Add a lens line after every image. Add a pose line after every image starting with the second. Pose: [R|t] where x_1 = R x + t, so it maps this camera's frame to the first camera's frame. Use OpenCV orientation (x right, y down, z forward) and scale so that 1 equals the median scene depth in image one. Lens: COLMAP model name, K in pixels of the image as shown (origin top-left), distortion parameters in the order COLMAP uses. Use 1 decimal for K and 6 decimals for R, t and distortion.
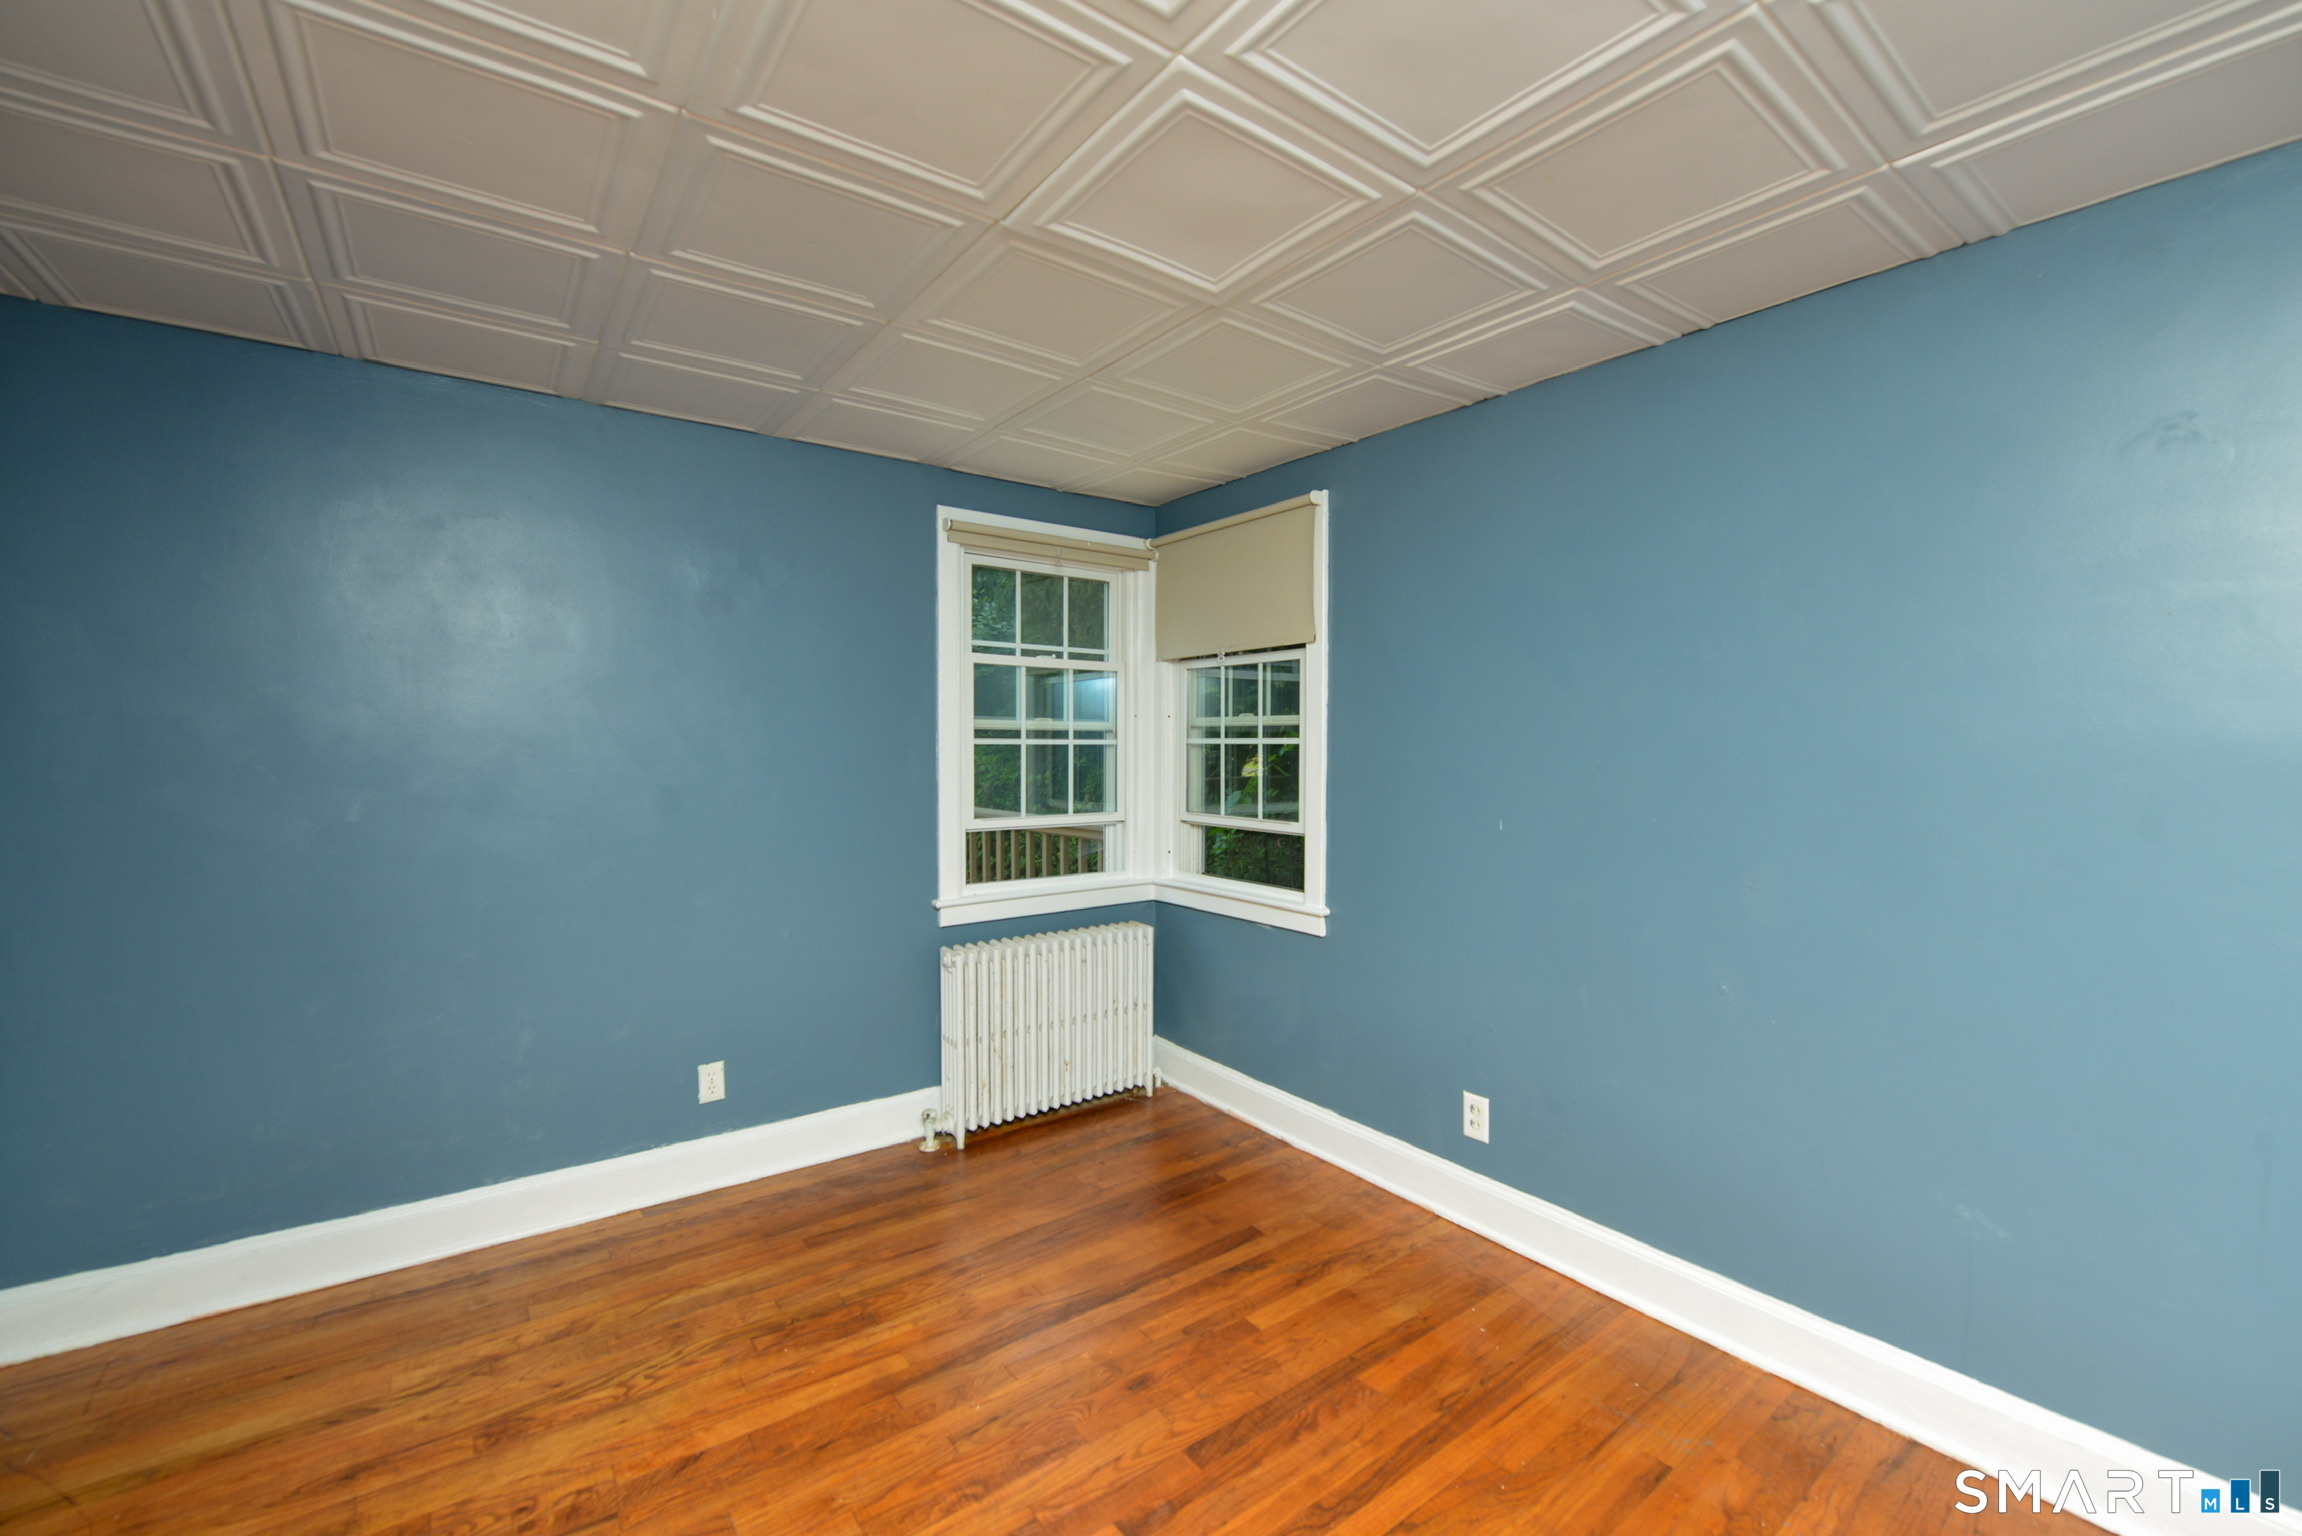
lens RADIAL K [[947.4, 0, 1151.0], [0, 947.4, 768.0], [0, 0, 1]] dist [-0.001765, -0.000335]
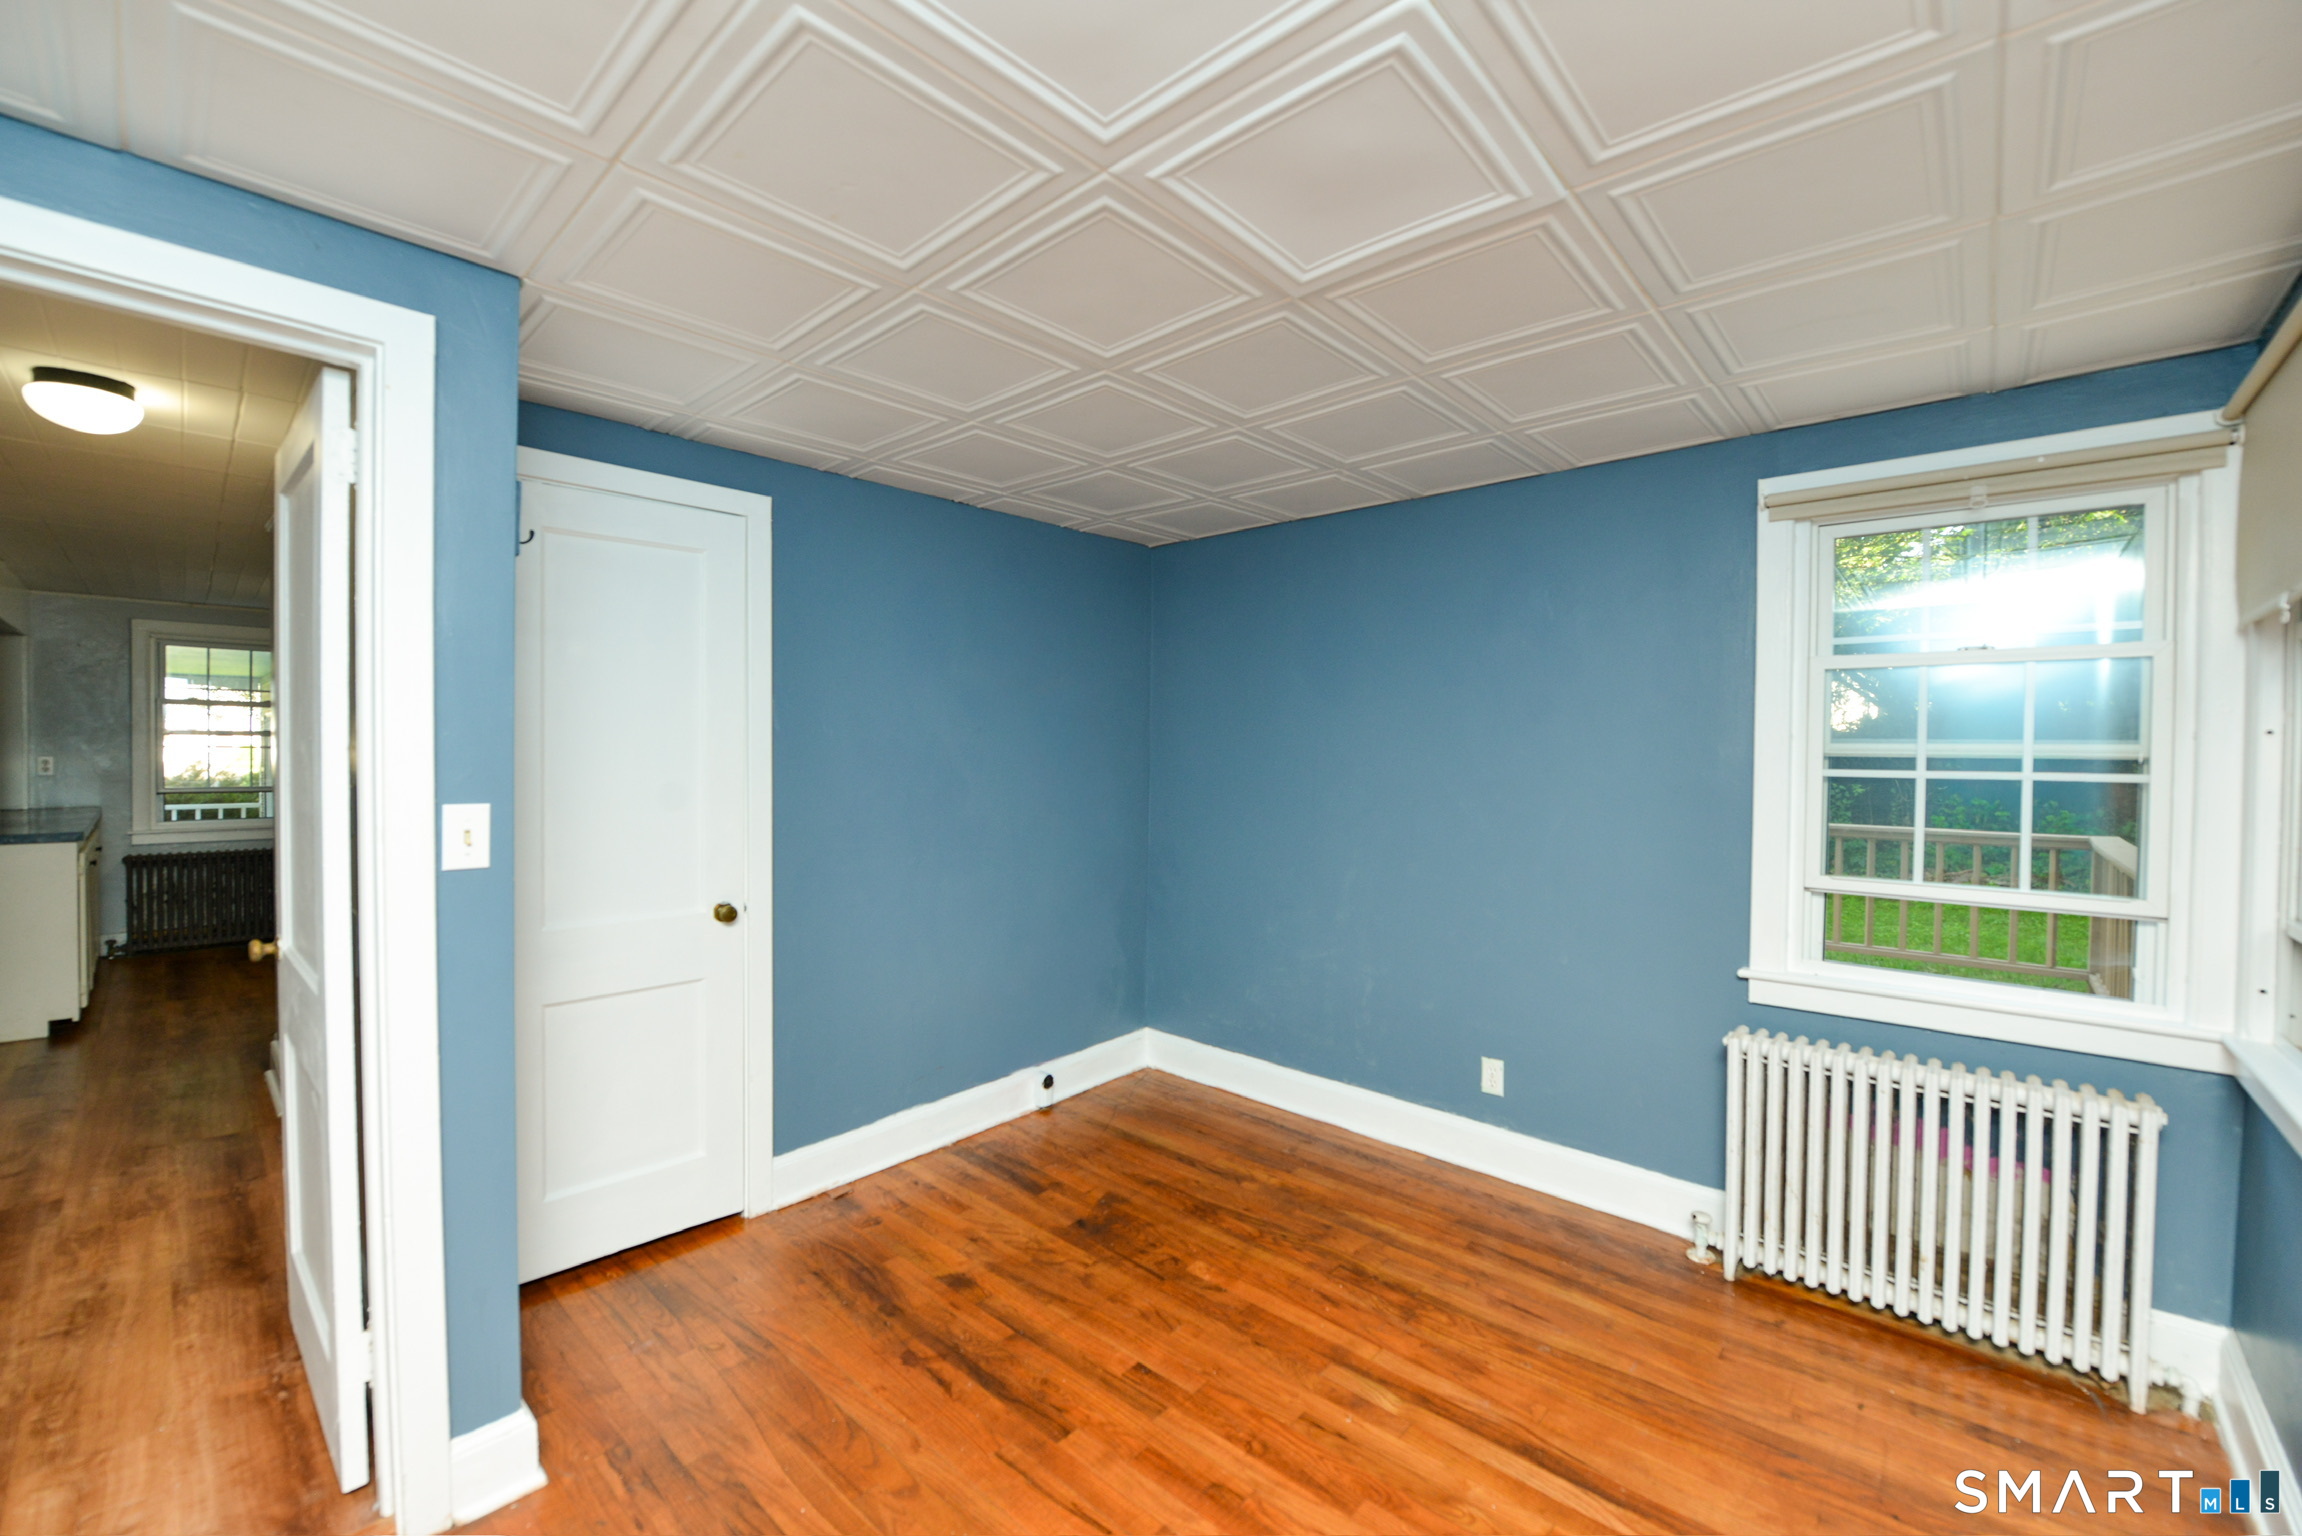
lens RADIAL K [[918.3, 0, 1151.0], [0, 918.3, 768.0], [0, 0, 1]] dist [-0.020171, -0.000219]
pose [[0.192440, 0.013245, -0.981219, 0.487895], [-0.038527, 0.999240, 0.005933, -0.017918], [0.980552, 0.036661, 0.192804, 0.385249]]
